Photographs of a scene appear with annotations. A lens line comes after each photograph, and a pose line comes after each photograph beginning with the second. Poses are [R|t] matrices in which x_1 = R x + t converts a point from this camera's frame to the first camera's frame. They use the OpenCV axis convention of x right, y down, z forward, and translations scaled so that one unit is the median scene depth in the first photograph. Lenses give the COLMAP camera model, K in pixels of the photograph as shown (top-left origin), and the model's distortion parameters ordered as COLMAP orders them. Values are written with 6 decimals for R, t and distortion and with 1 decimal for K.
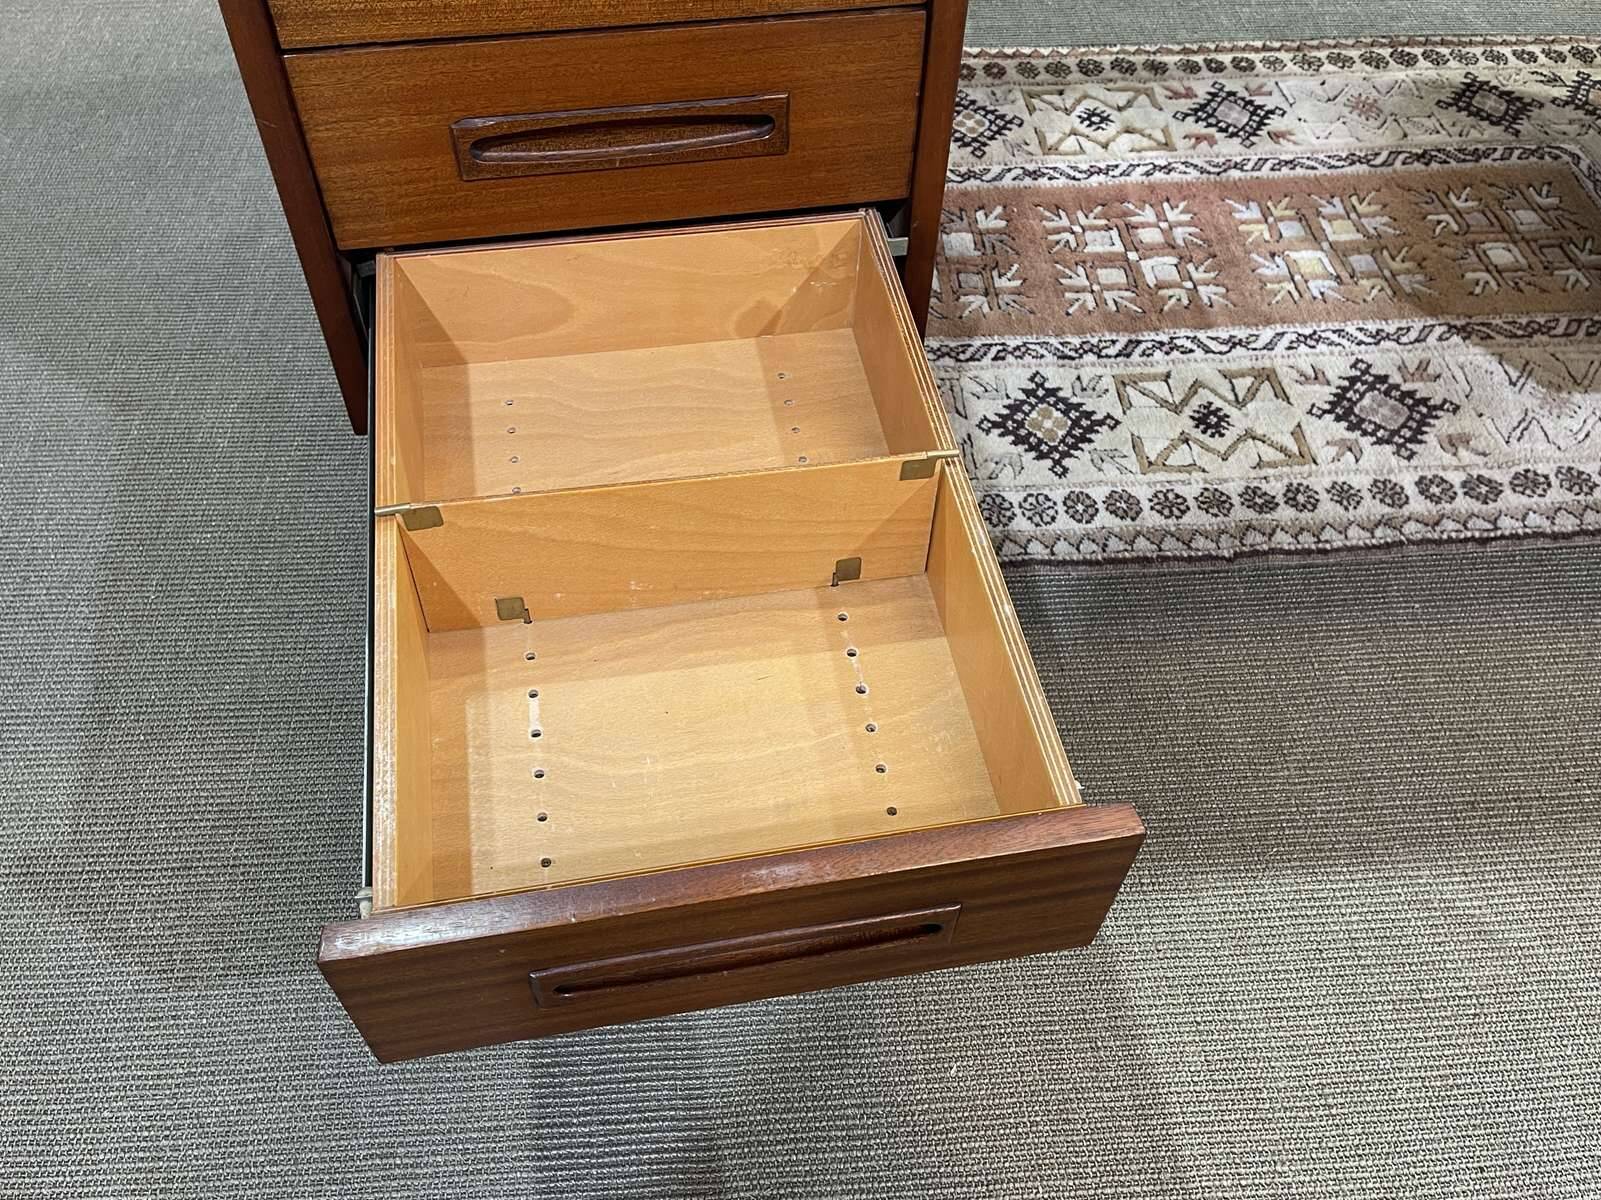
lens RADIAL K [[1346.5, 0, 801.4], [0, 1346.5, 608.2], [0, 0, 1]] dist [0.062723, -0.076146]
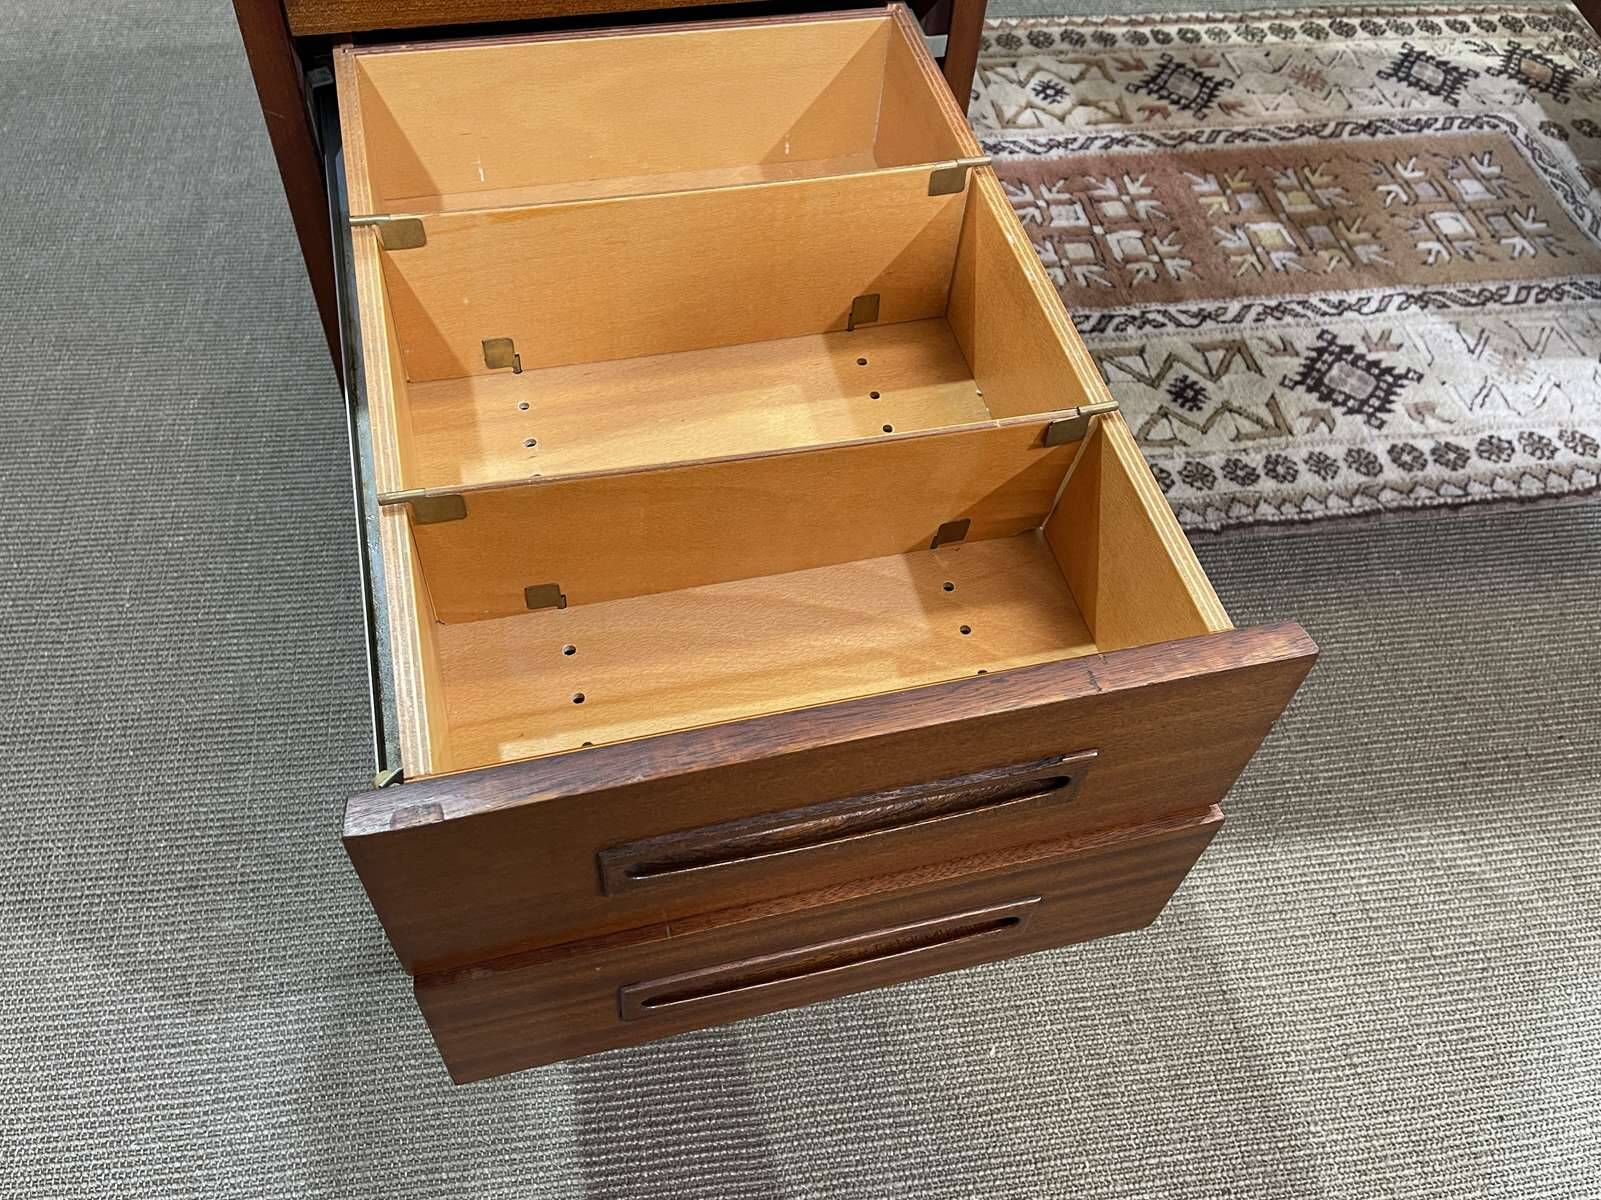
lens RADIAL K [[1345.8, 0, 802.4], [0, 1345.8, 612.2], [0, 0, 1]] dist [0.052025, -0.056529]
pose [[0.996905, -0.033590, 0.071084, -0.057965], [0.031733, 0.999129, 0.027091, -0.011525], [-0.071932, -0.024751, 0.997102, 0.008566]]
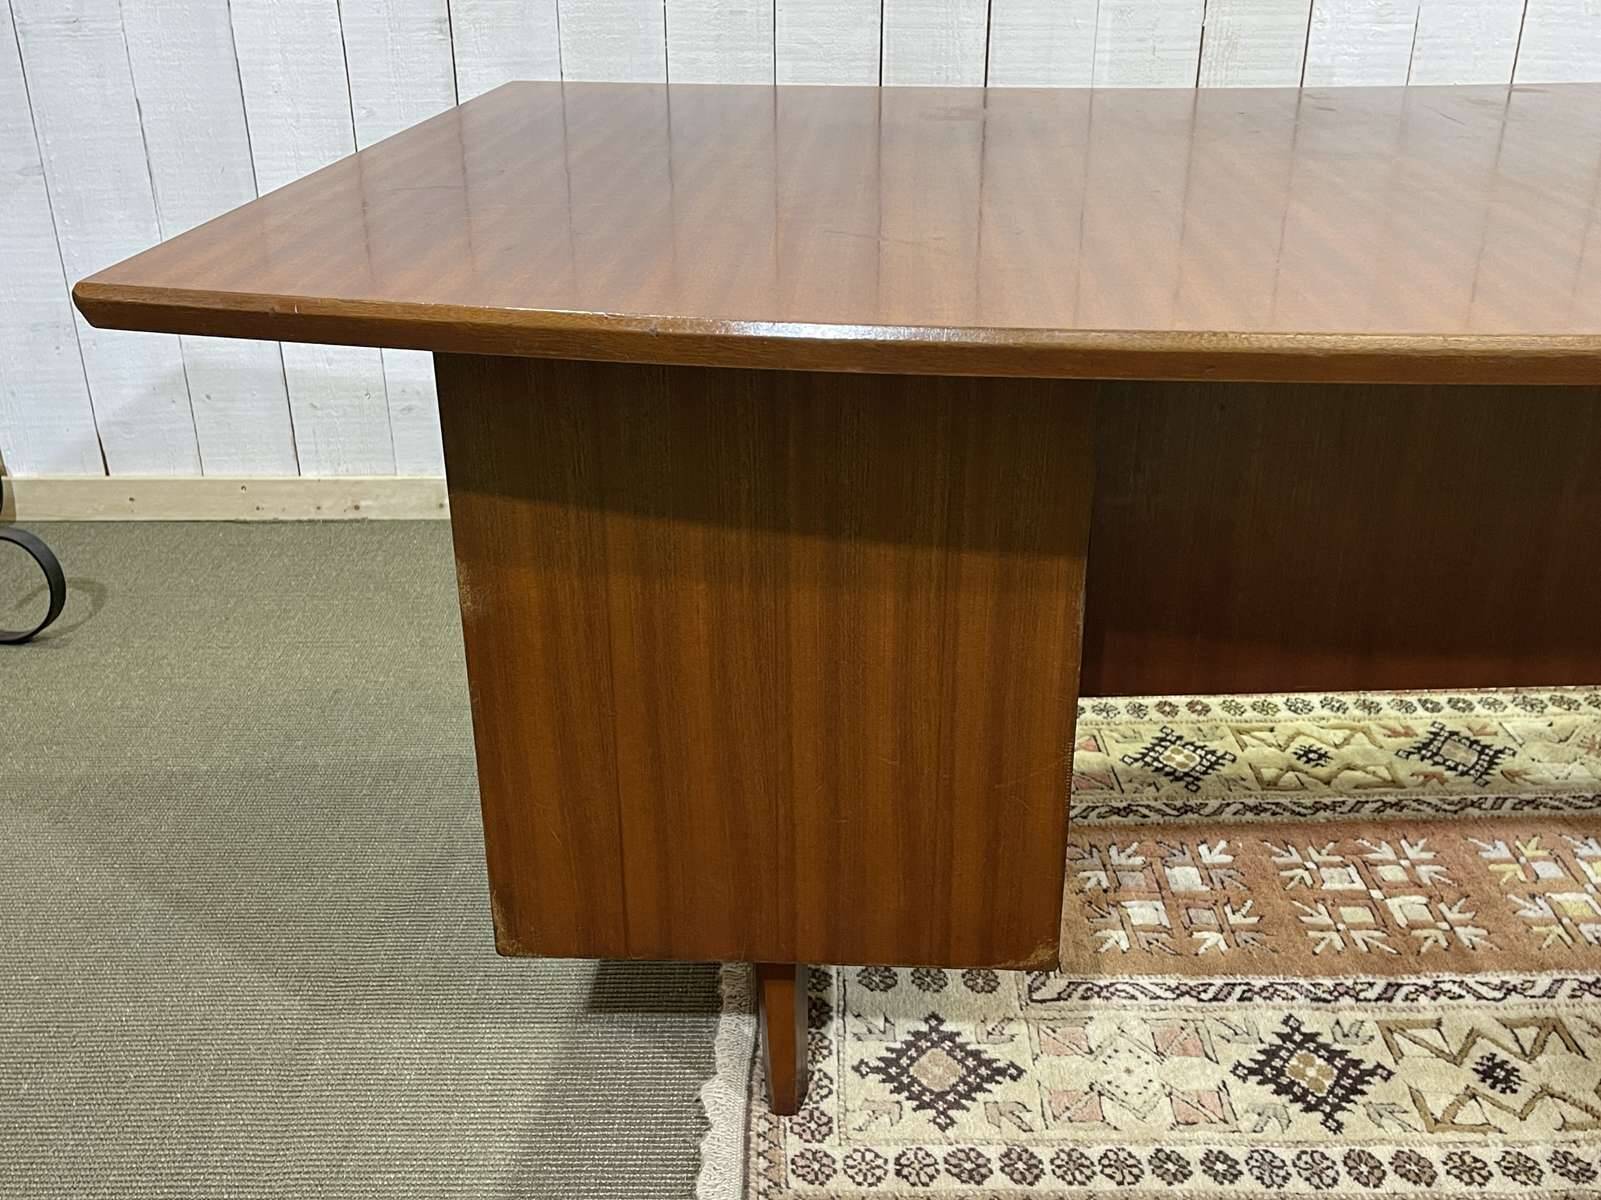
lens RADIAL K [[1632.8, 0, 804.2], [0, 1632.8, 607.1], [0, 0, 1]] dist [0.029907, 0.000000]
pose [[0.997916, 0.002219, -0.064495, -0.076821], [-0.029482, 0.904693, -0.425044, 0.052394], [0.057405, 0.426059, 0.902872, -0.120583]]
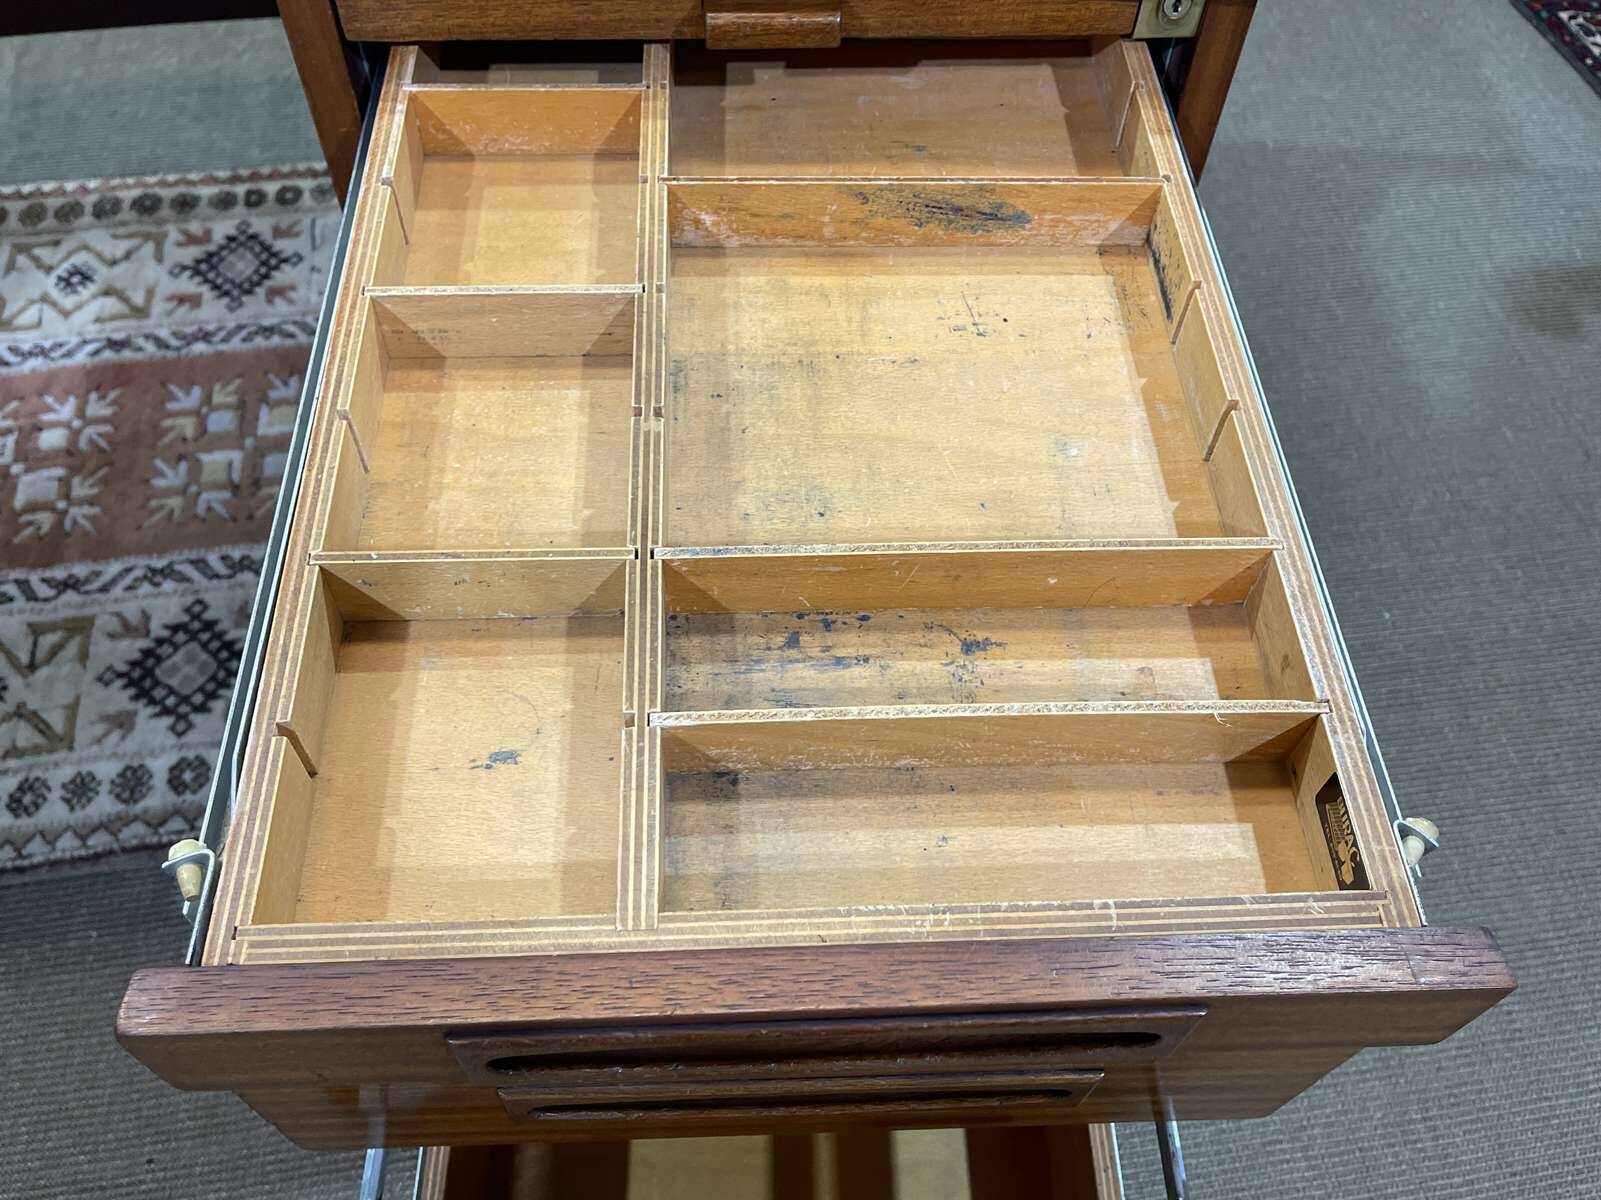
lens RADIAL K [[1348.3, 0, 814.5], [0, 1348.3, 610.2], [0, 0, 1]] dist [0.081685, -0.108483]
pose [[0.996774, -0.062496, 0.050360, 0.753720], [0.058348, 0.995085, 0.080008, -0.219299], [-0.055113, -0.076811, 0.995521, 0.069329]]
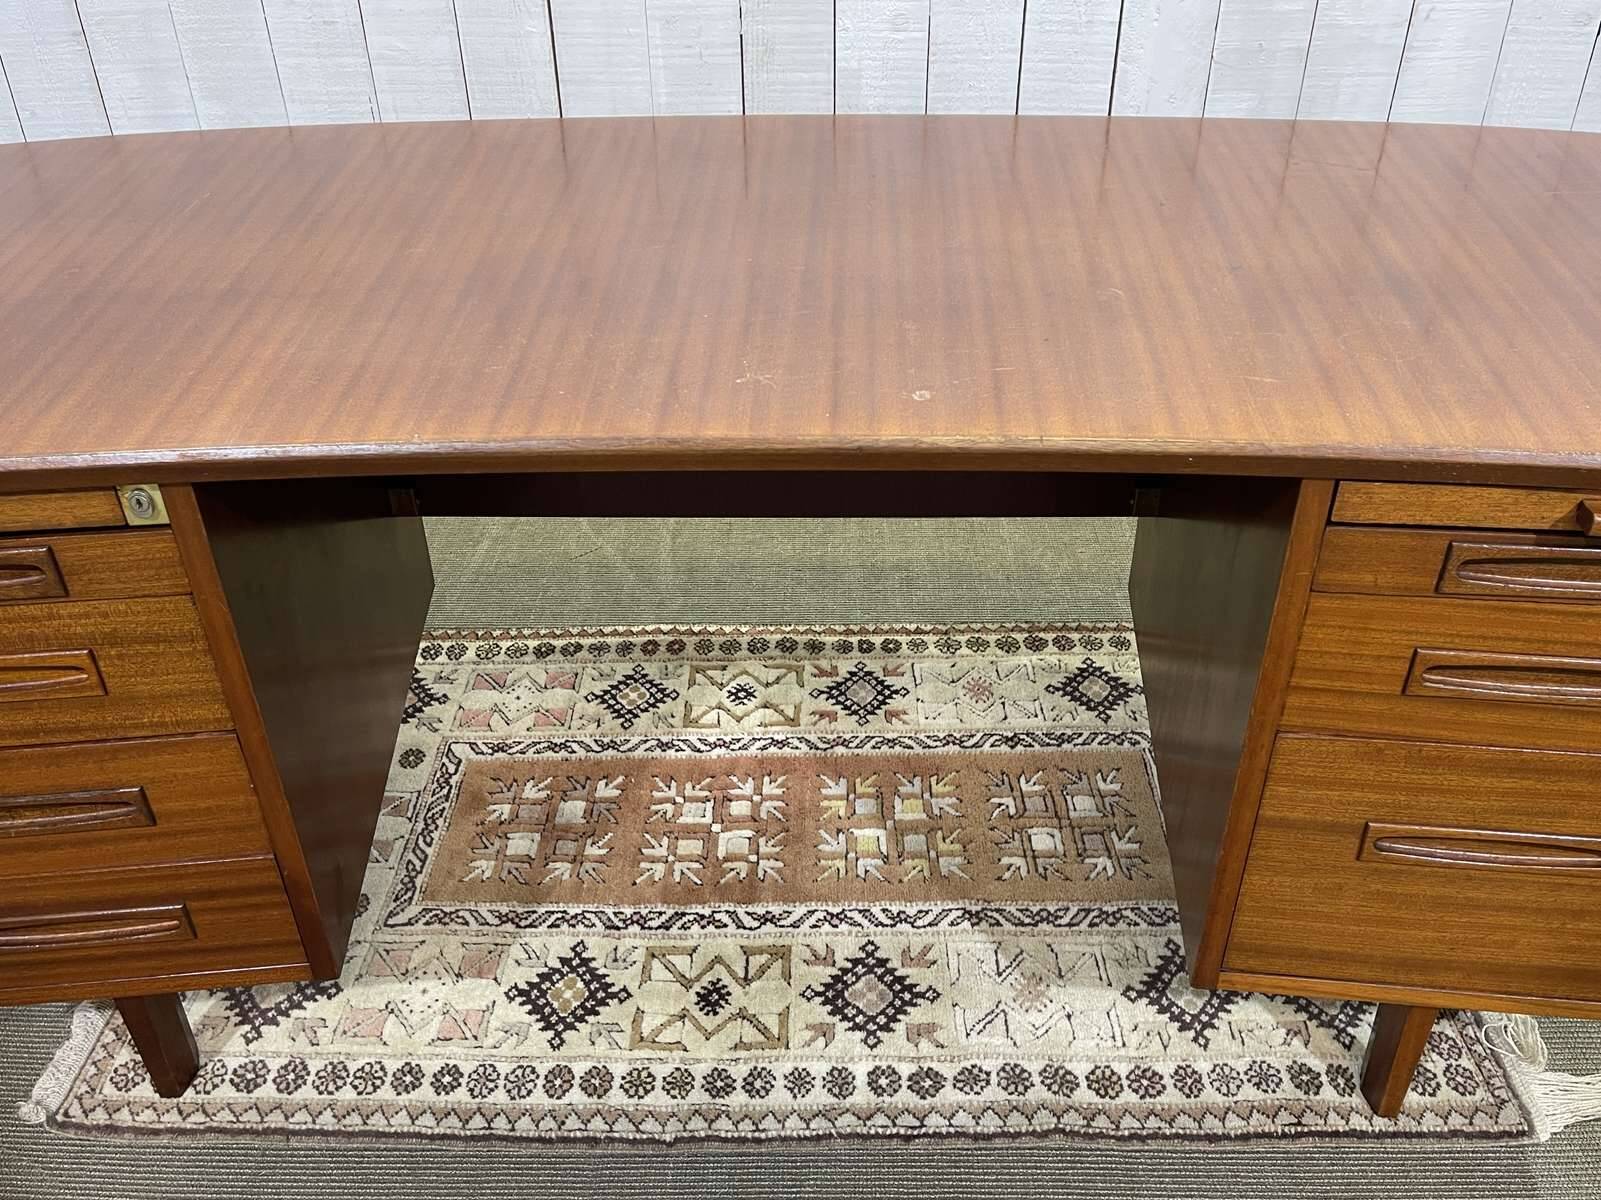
lens RADIAL K [[1346.5, 0, 801.7], [0, 1346.5, 606.6], [0, 0, 1]] dist [0.062723, -0.076146]
pose [[0.994769, 0.020679, -0.100034, 0.448197], [-0.048489, 0.957525, -0.284243, -0.124656], [0.089907, 0.287607, 0.953519, -0.139926]]
